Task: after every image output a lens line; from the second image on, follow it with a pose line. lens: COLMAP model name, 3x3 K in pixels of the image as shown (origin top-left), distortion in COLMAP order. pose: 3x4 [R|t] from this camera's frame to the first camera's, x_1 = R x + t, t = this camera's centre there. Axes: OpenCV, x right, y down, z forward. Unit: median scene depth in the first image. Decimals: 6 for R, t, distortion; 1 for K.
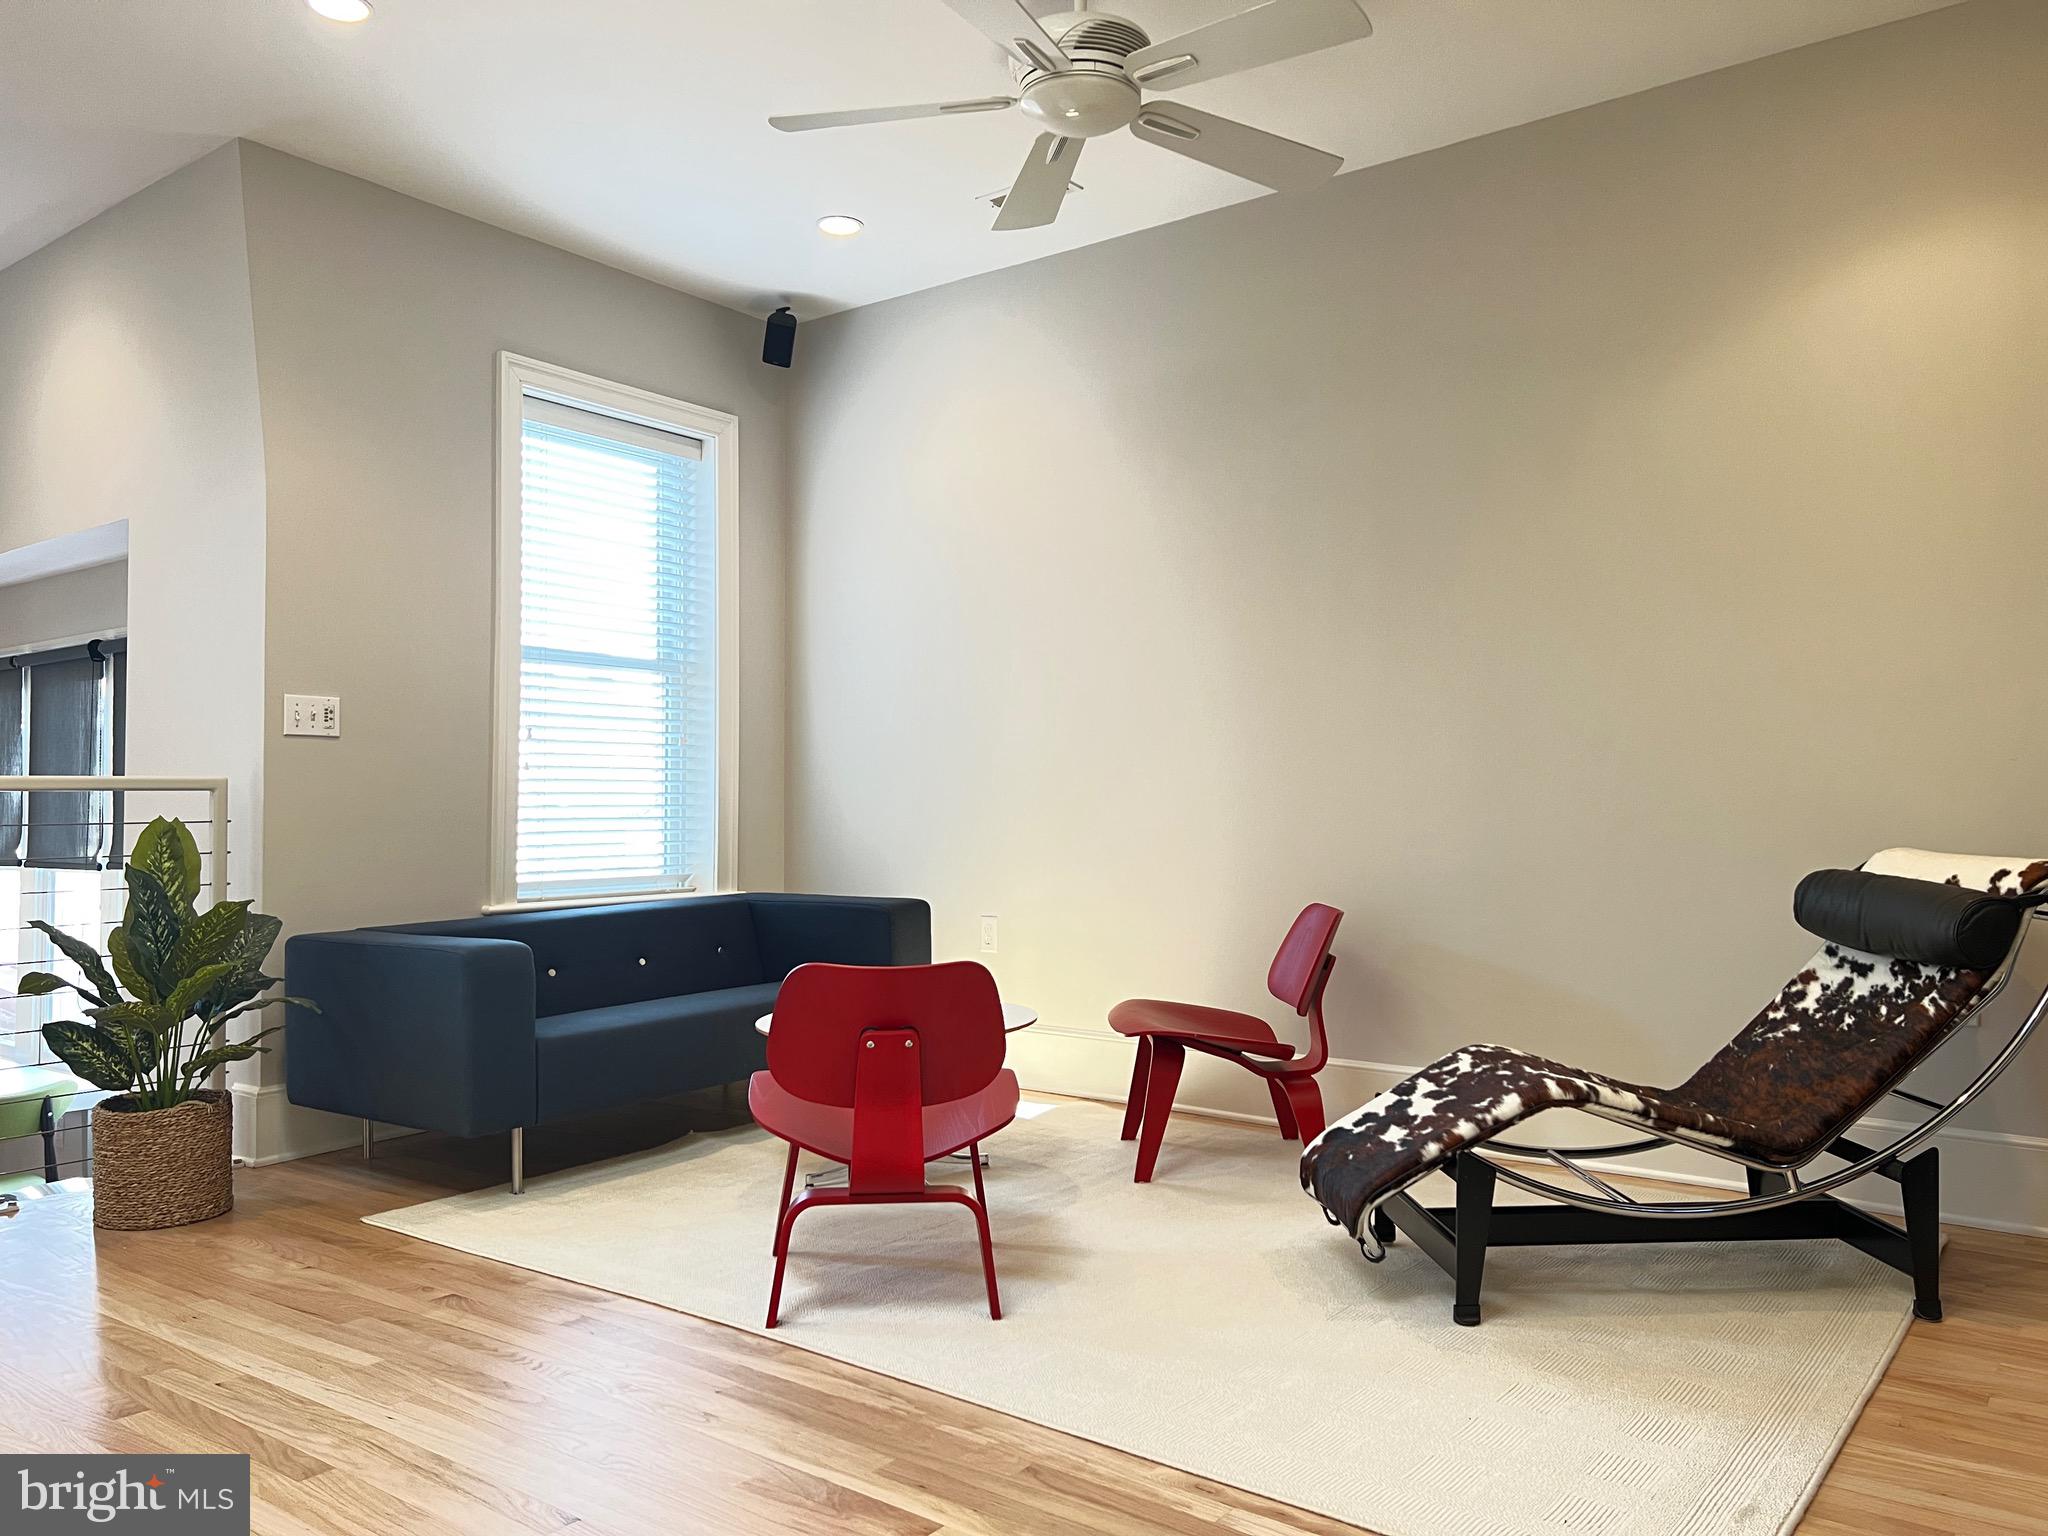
lens RADIAL K [[1543.9, 0, 1024.1], [0, 1543.9, 769.9], [0, 0, 1]] dist [0.026739, -0.012255]
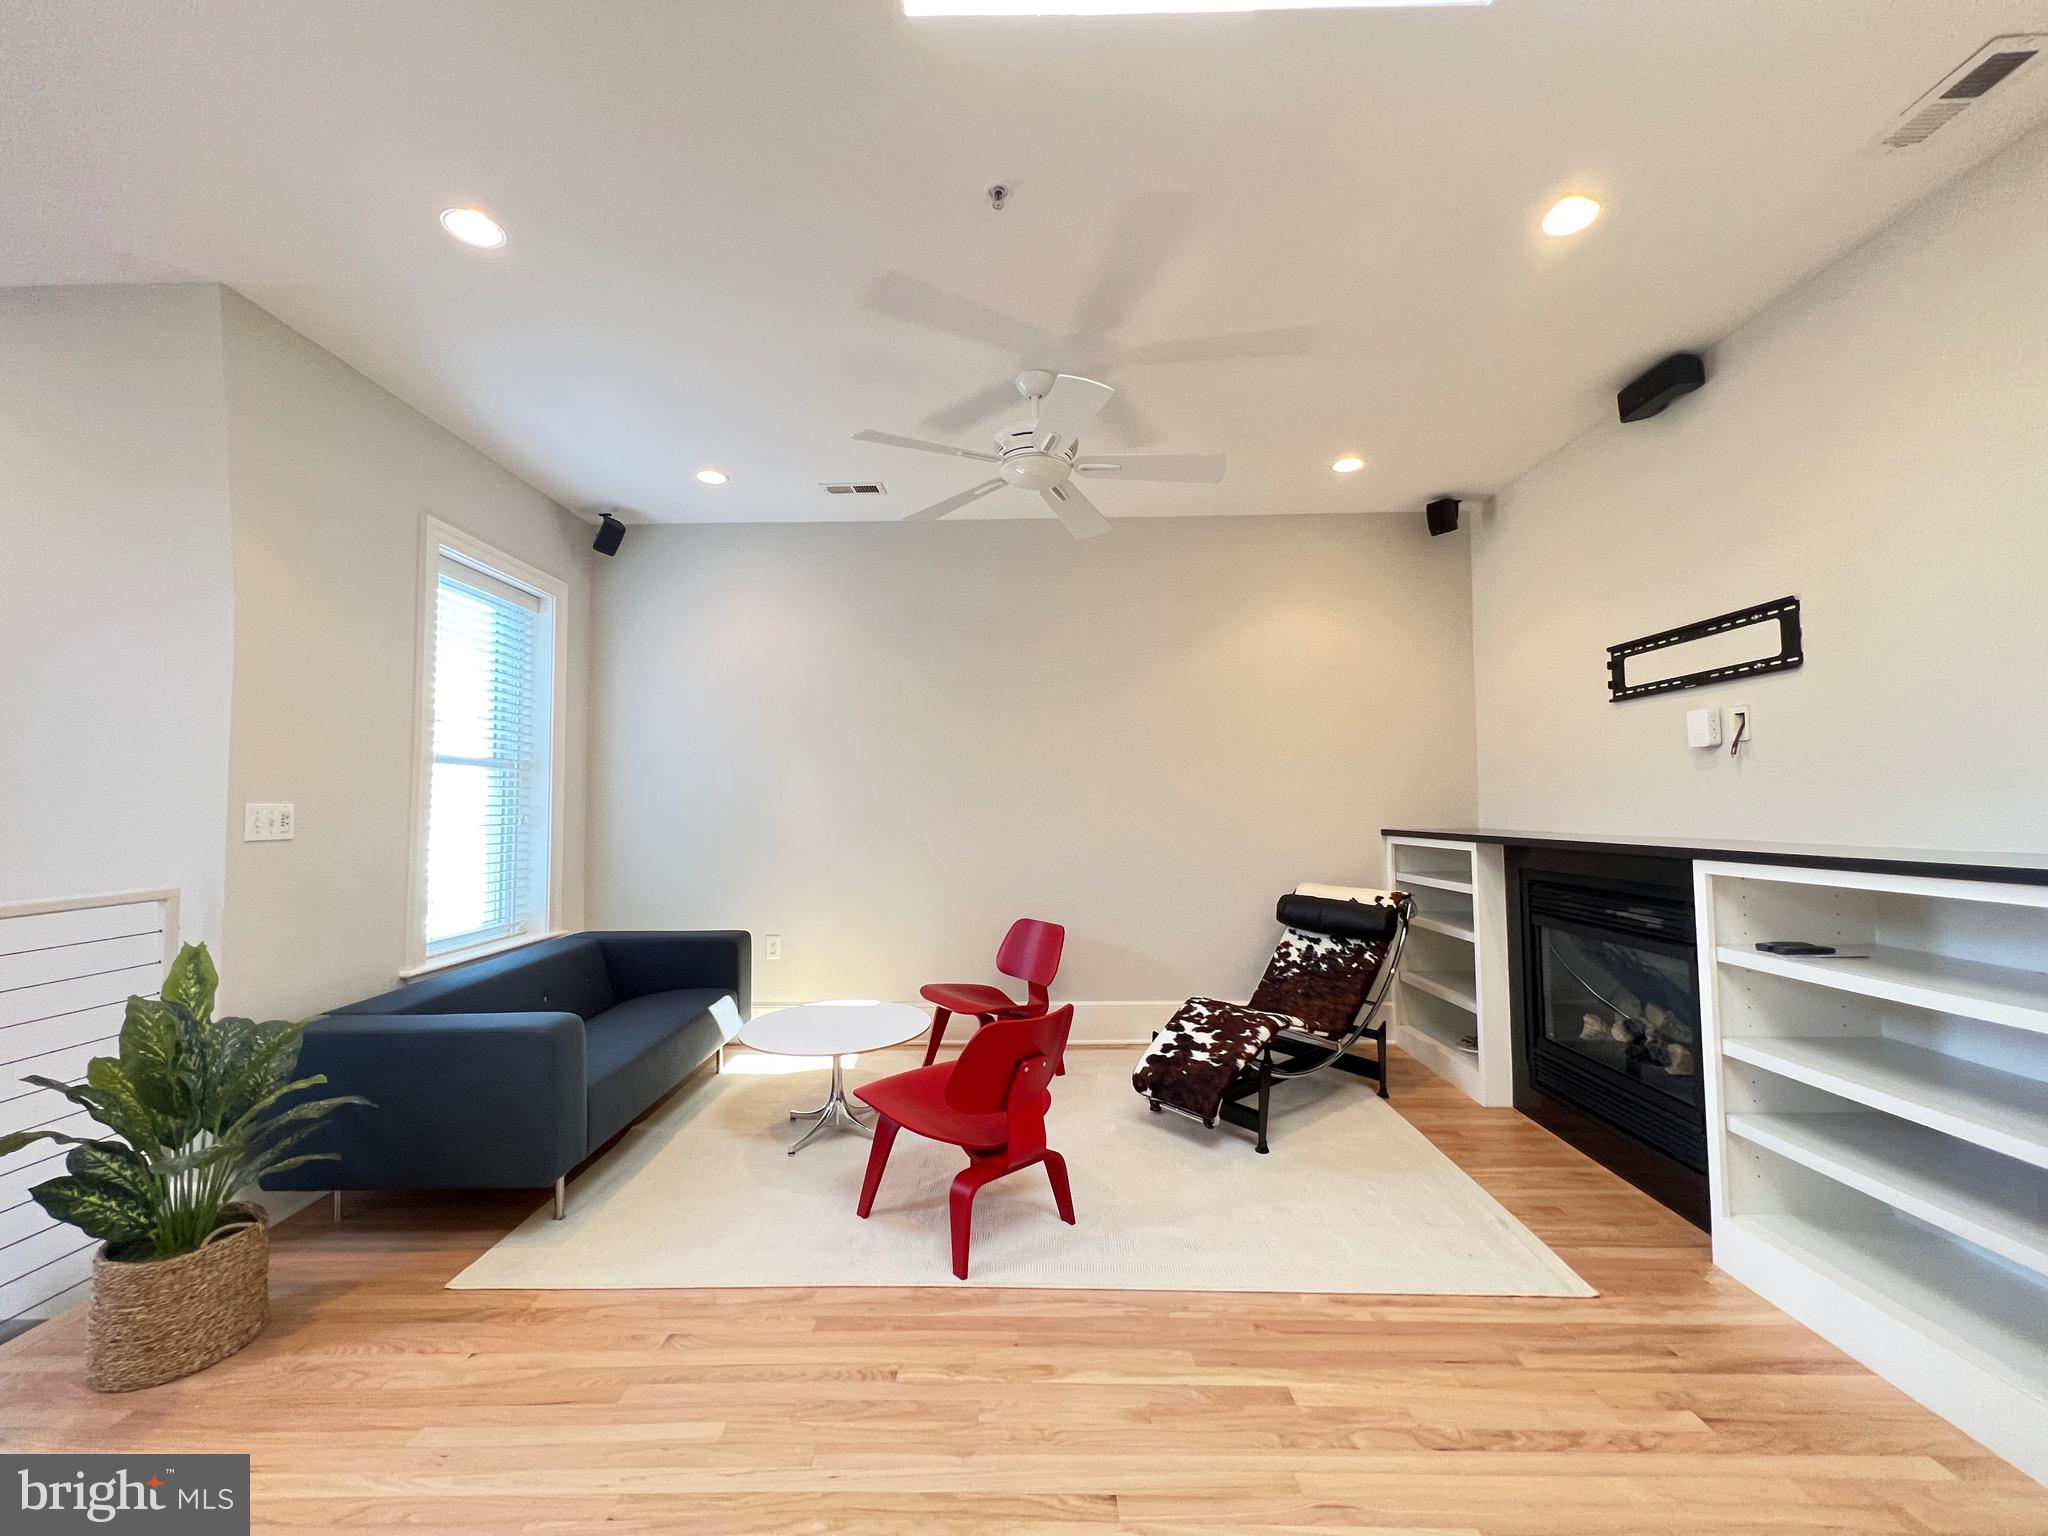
lens RADIAL K [[820.2, 0, 1015.7], [0, 820.2, 767.7], [0, 0, 1]] dist [-0.000790, 0.000647]
pose [[0.803612, 0.024669, 0.594642, -0.496023], [-0.008673, 0.999520, -0.029745, -0.078373], [-0.595091, 0.018746, 0.803440, 0.293850]]
